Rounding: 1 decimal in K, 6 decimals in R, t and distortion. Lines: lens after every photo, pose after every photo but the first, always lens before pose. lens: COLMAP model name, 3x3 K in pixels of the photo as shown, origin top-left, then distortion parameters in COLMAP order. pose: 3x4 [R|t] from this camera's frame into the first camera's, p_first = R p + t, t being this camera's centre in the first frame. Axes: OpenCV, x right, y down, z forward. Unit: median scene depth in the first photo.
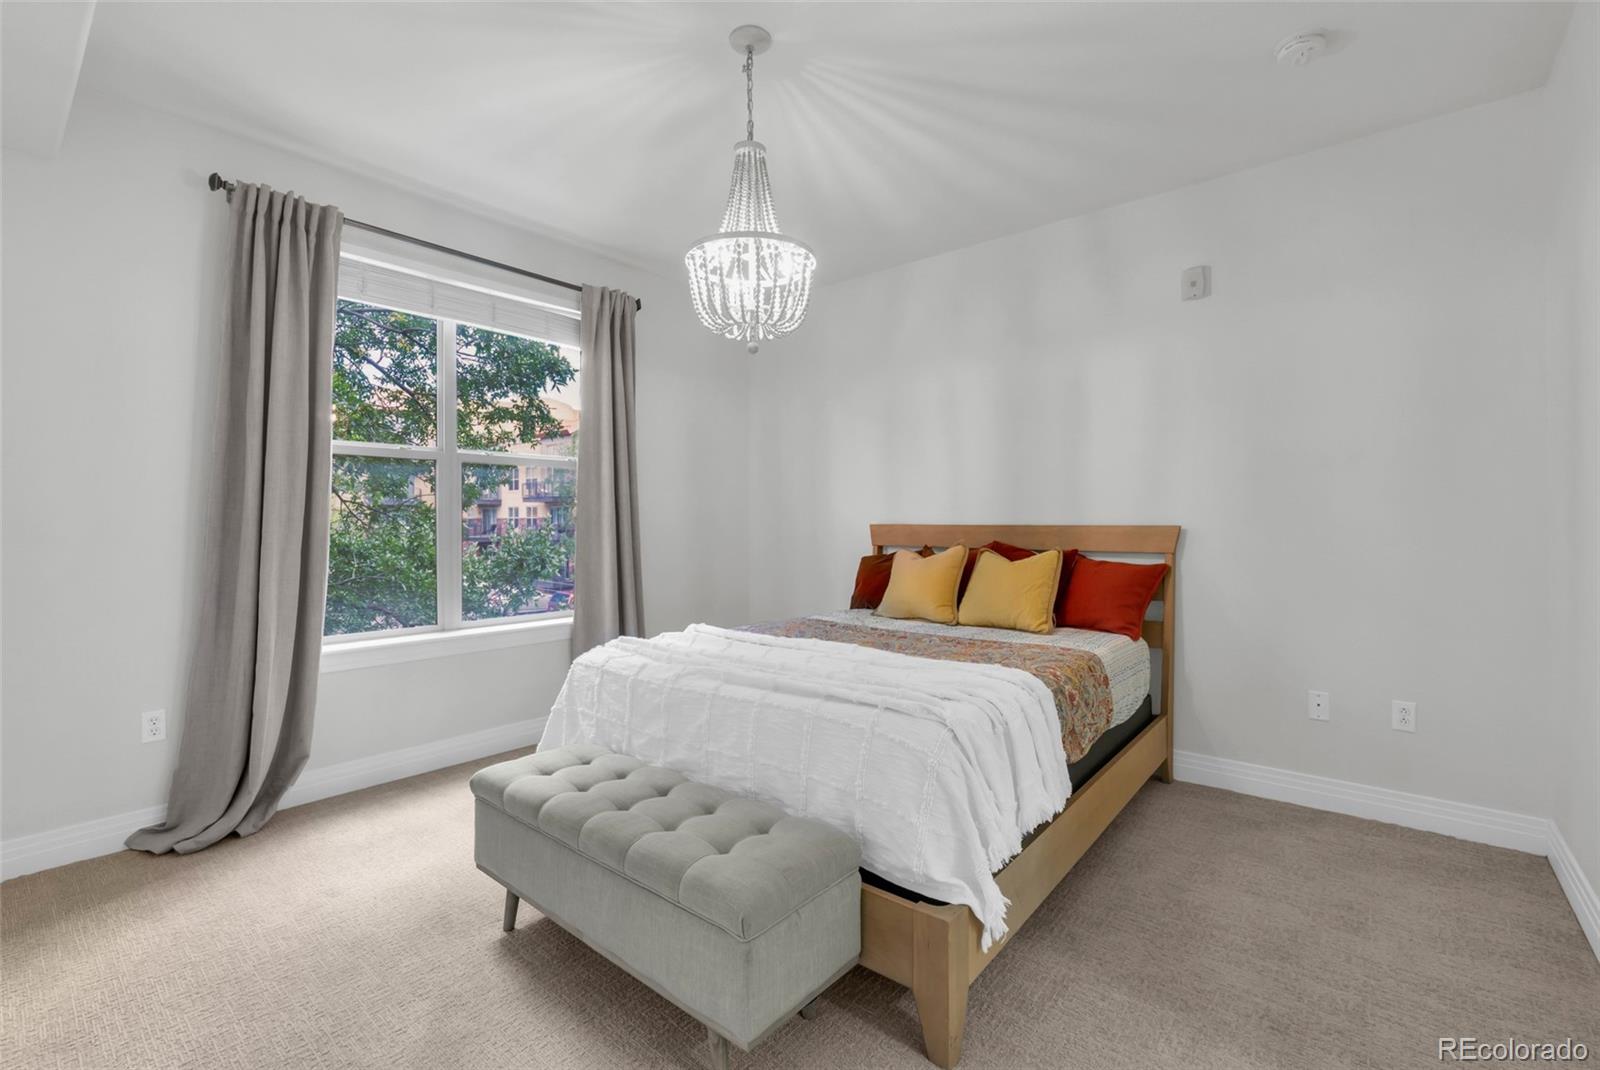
lens RADIAL K [[710.9, 0, 786.8], [0, 710.9, 519.2], [0, 0, 1]] dist [-0.003238, 0.000107]
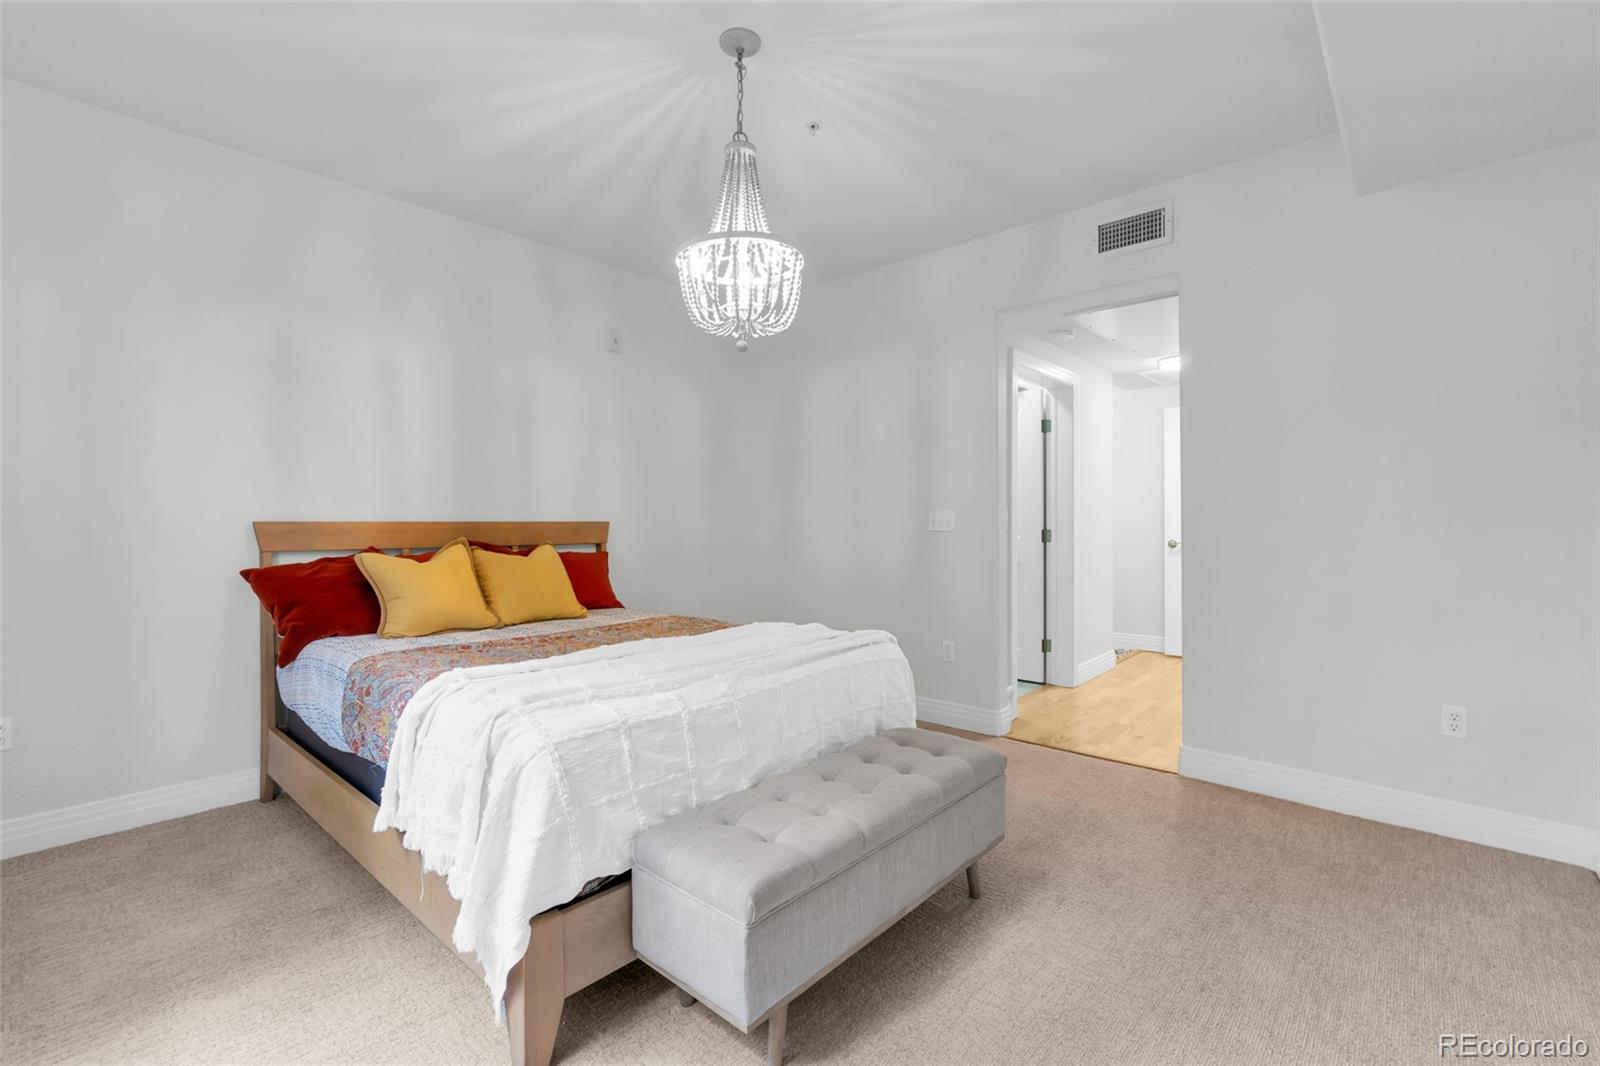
lens RADIAL K [[696.1, 0, 798.5], [0, 696.1, 519.3], [0, 0, 1]] dist [-0.007003, -0.000113]
pose [[0.014181, 0.001404, 0.999898, -0.820399], [-0.002985, 0.999995, -0.001361, 0.006160], [-0.999895, -0.002965, 0.014185, 0.711320]]
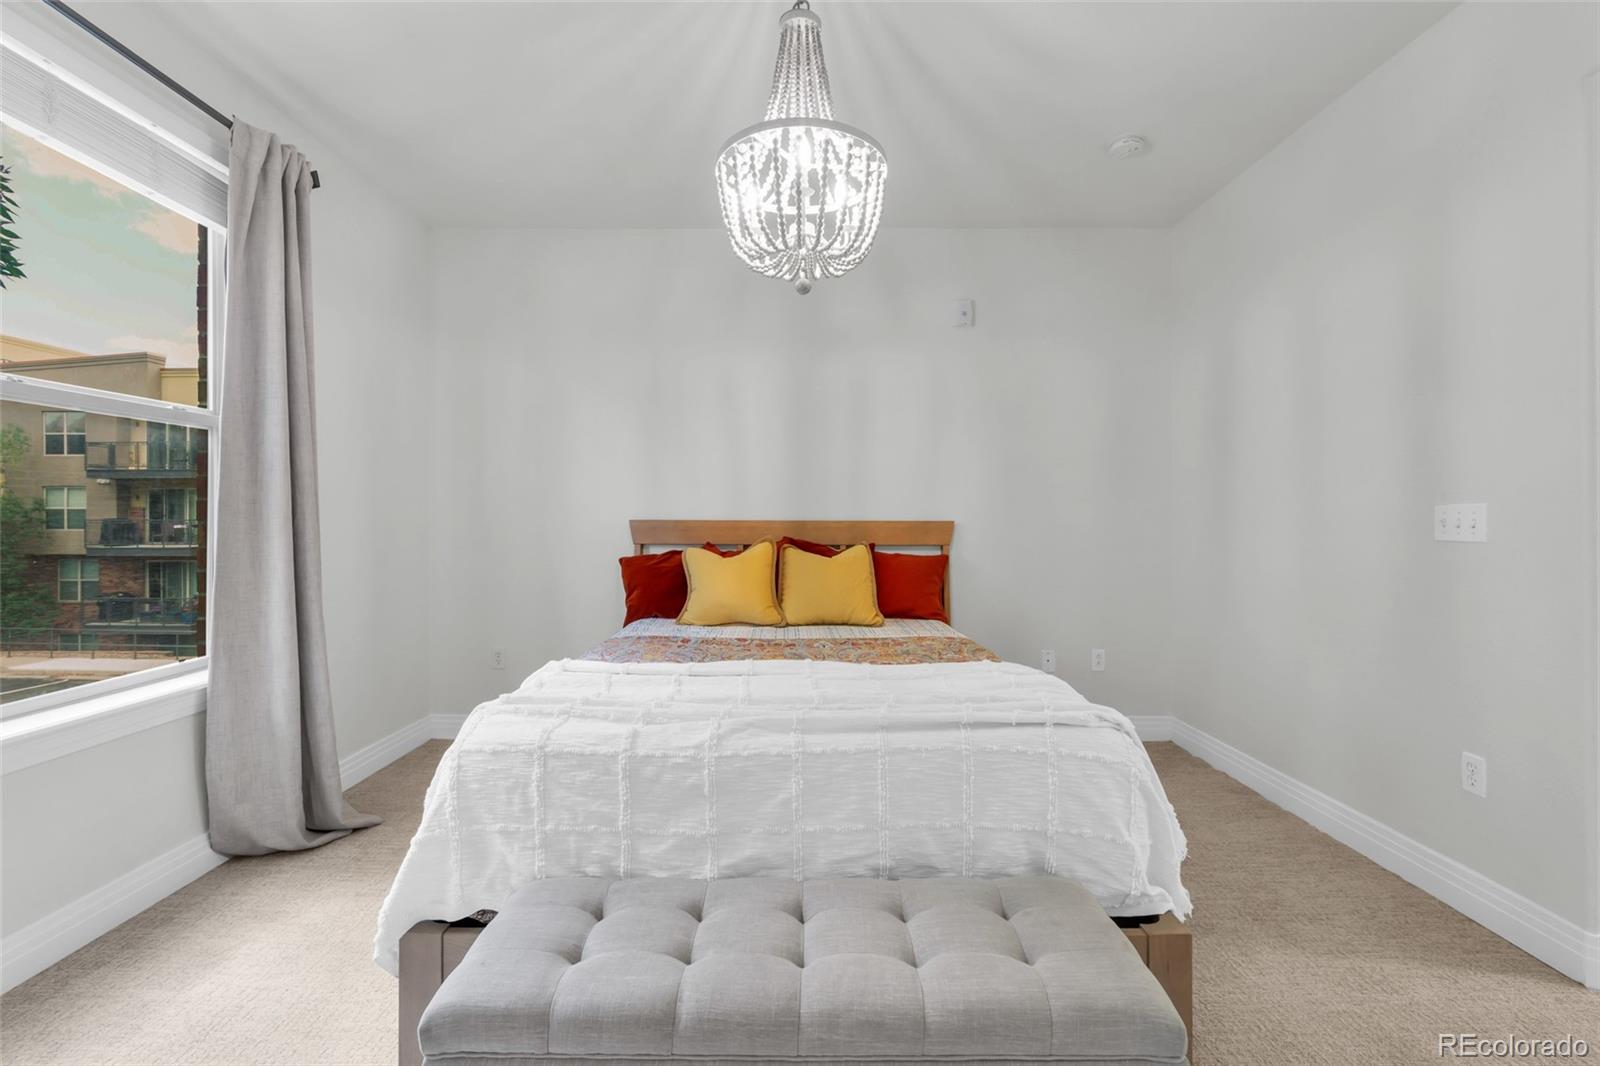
lens RADIAL K [[696.1, 0, 798.5], [0, 696.1, 519.3], [0, 0, 1]] dist [-0.007003, -0.000113]
pose [[0.758864, 0.002094, 0.651246, -0.420577], [-0.004992, 0.999984, 0.002601, 0.005115], [-0.651230, -0.005225, 0.758862, 0.344683]]
